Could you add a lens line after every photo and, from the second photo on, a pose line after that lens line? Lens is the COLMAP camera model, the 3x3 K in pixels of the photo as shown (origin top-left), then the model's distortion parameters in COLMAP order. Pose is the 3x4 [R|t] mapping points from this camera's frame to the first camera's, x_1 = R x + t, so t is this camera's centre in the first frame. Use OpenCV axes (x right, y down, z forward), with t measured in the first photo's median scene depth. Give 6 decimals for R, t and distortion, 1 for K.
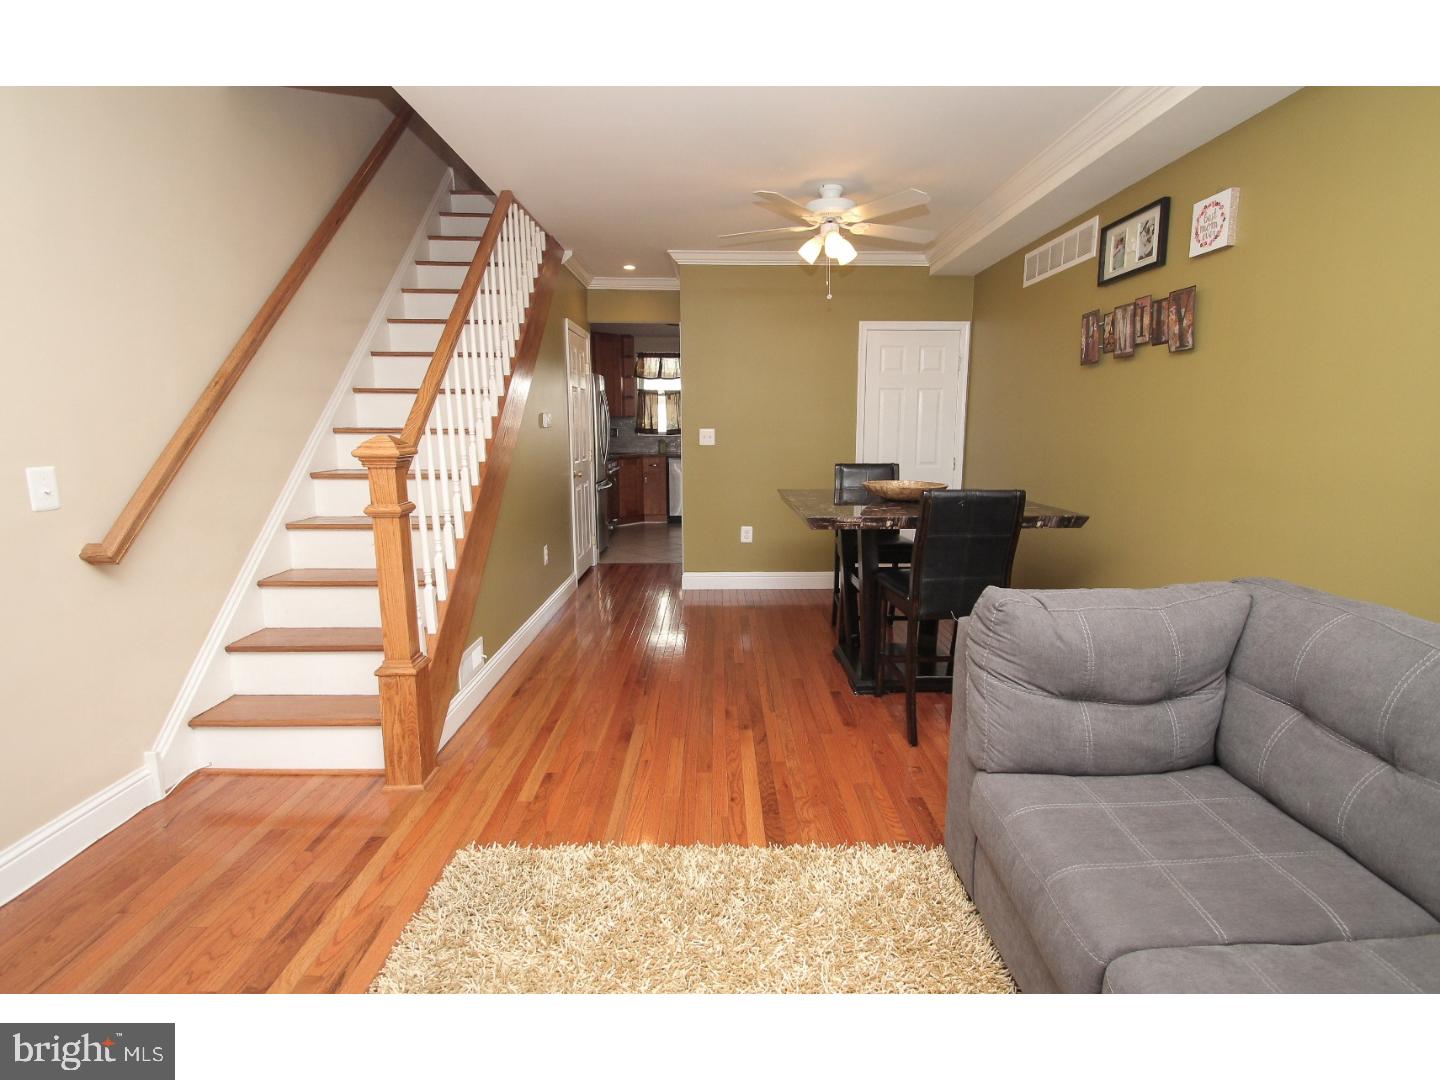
lens RADIAL K [[653.4, 0, 728.9], [0, 653.4, 538.9], [0, 0, 1]] dist [0.001833, -0.023433]
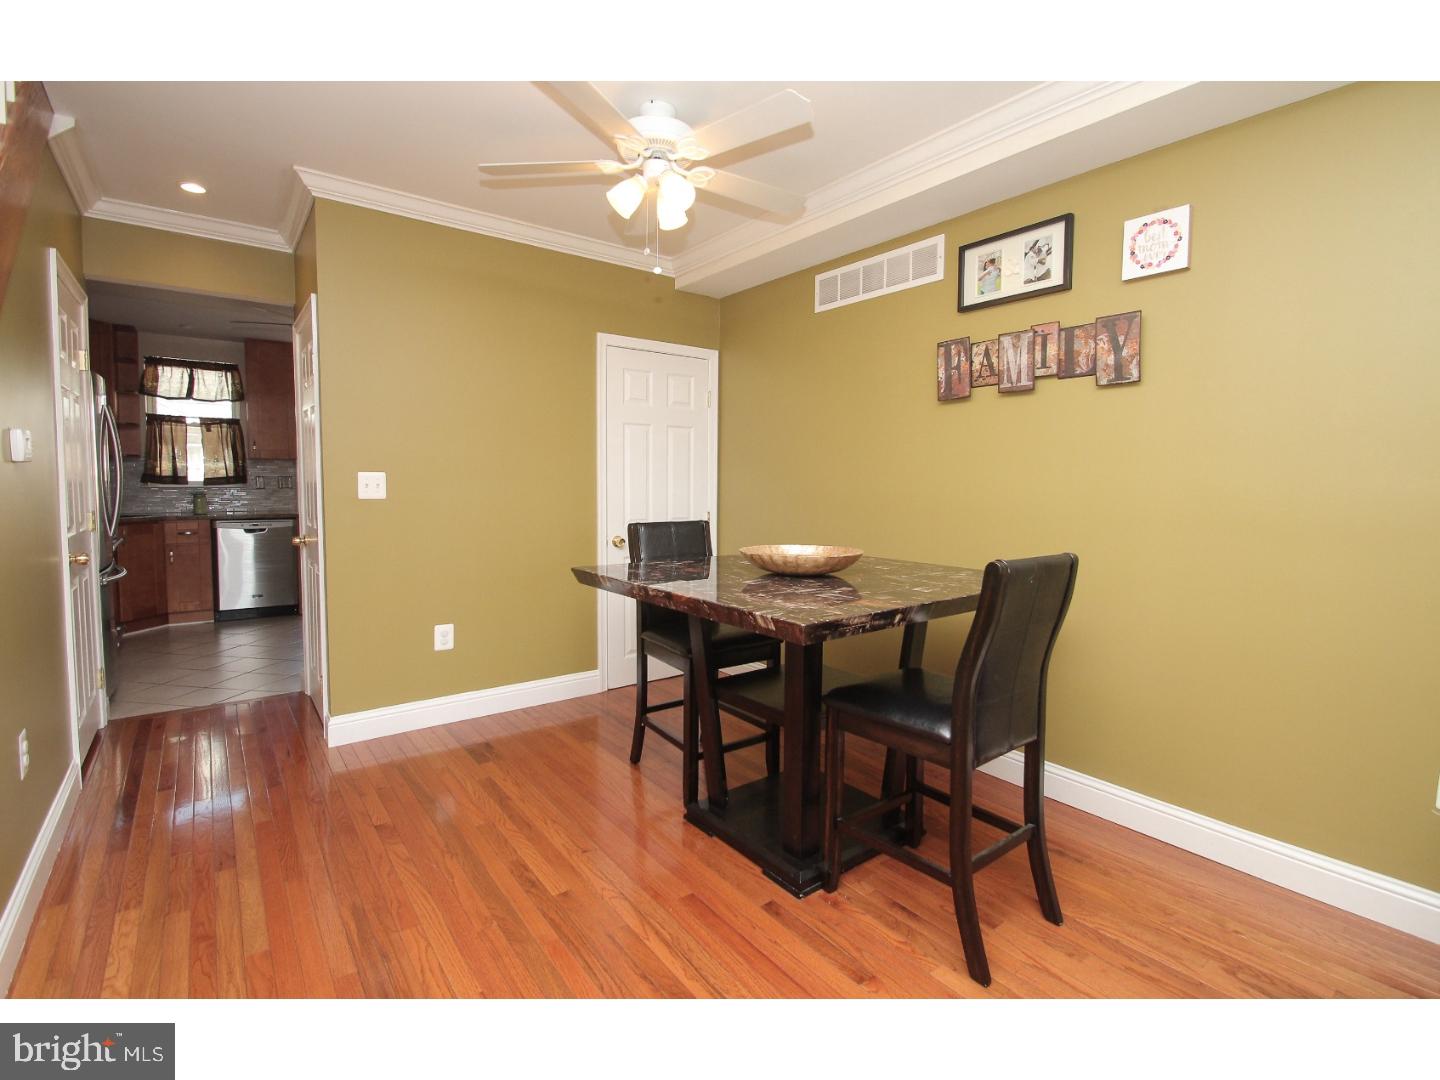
lens RADIAL K [[680.7, 0, 727.7], [0, 680.7, 519.9], [0, 0, 1]] dist [-0.002851, -0.000669]
pose [[0.808206, -0.027323, 0.588266, -0.222389], [0.092666, 0.992379, -0.081219, -0.066925], [-0.581563, 0.120154, 0.804579, 0.480436]]
